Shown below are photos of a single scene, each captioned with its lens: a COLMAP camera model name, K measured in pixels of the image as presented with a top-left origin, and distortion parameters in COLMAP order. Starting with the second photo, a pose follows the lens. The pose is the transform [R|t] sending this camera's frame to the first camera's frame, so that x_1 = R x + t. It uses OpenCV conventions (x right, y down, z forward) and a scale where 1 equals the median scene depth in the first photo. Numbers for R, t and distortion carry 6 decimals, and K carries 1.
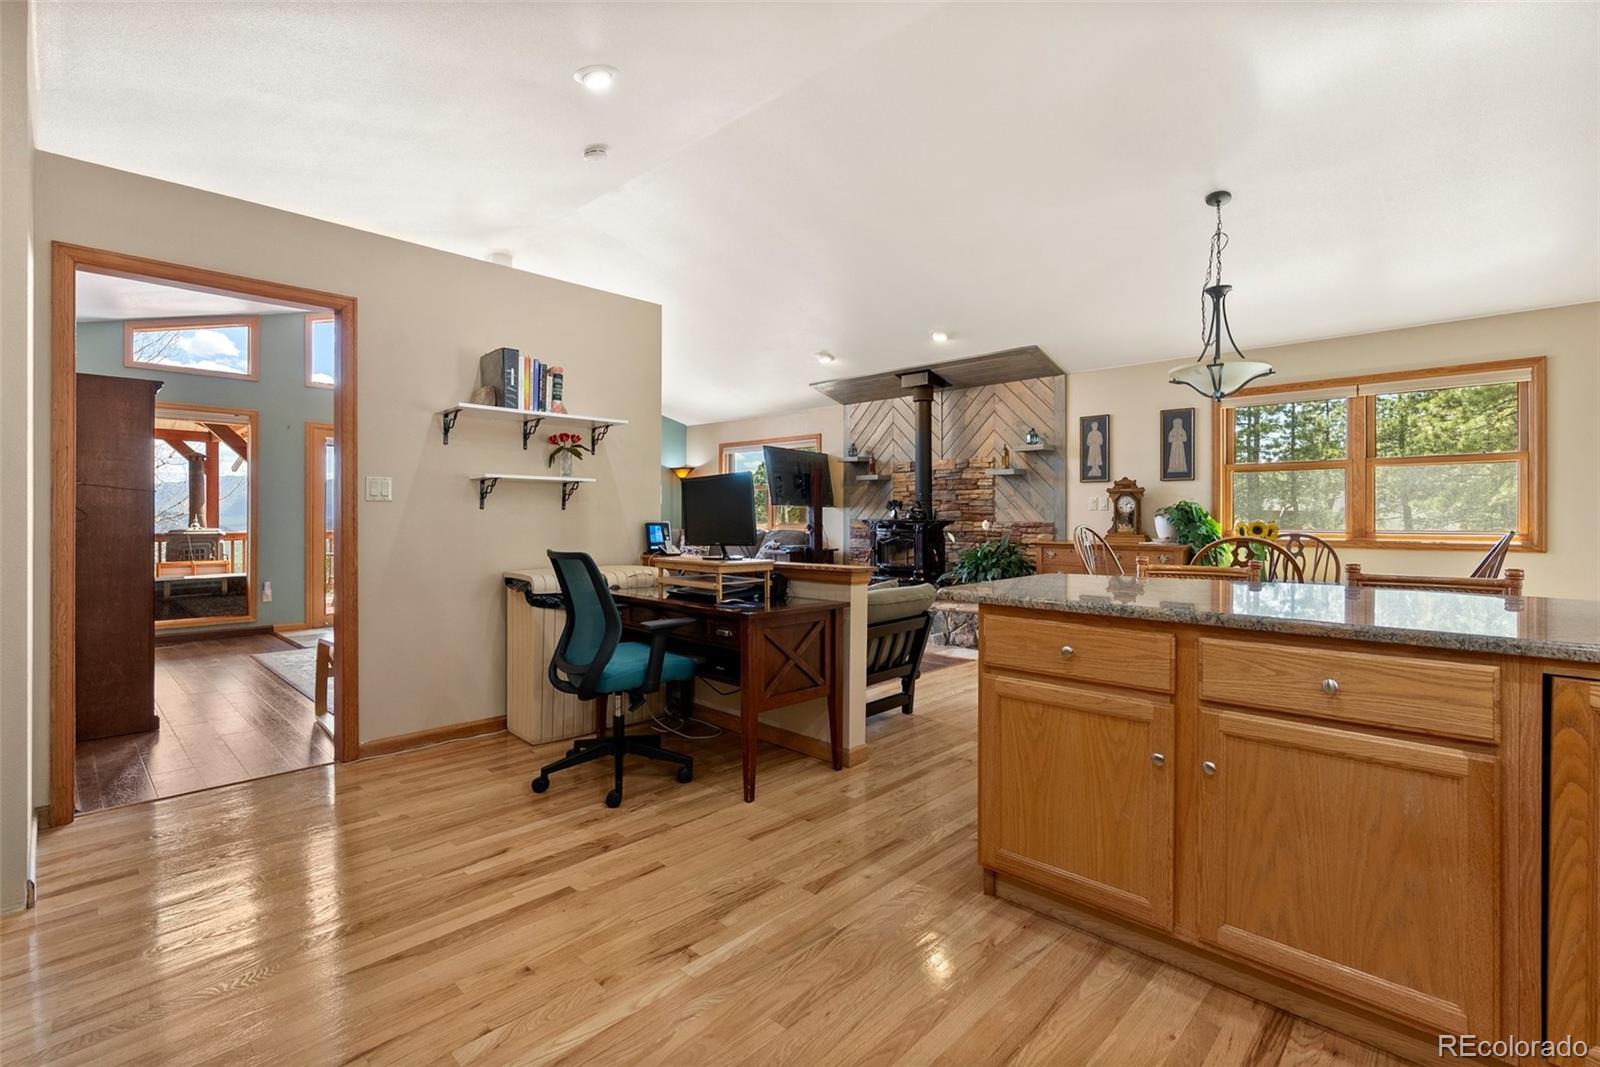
lens RADIAL K [[732.6, 0, 805.9], [0, 732.6, 515.6], [0, 0, 1]] dist [-0.001402, -0.000266]
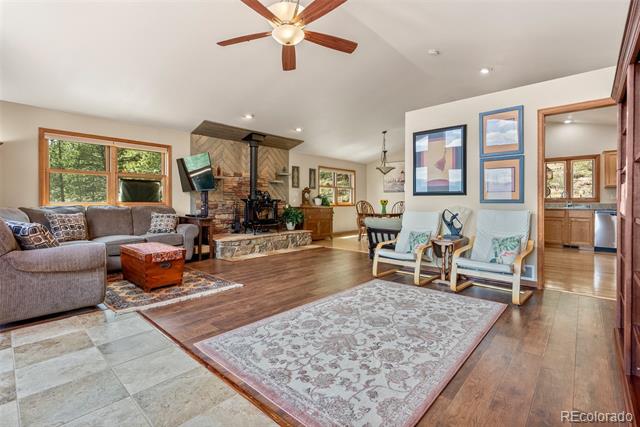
lens RADIAL K [[293.0, 0, 322.4], [0, 293.0, 206.3], [0, 0, 1]] dist [-0.001402, -0.000266]
pose [[-0.035109, -0.016573, 0.999246, -0.912080], [-0.001587, 0.999862, 0.016528, 0.012941], [-0.999382, -0.001005, -0.035131, 1.006587]]
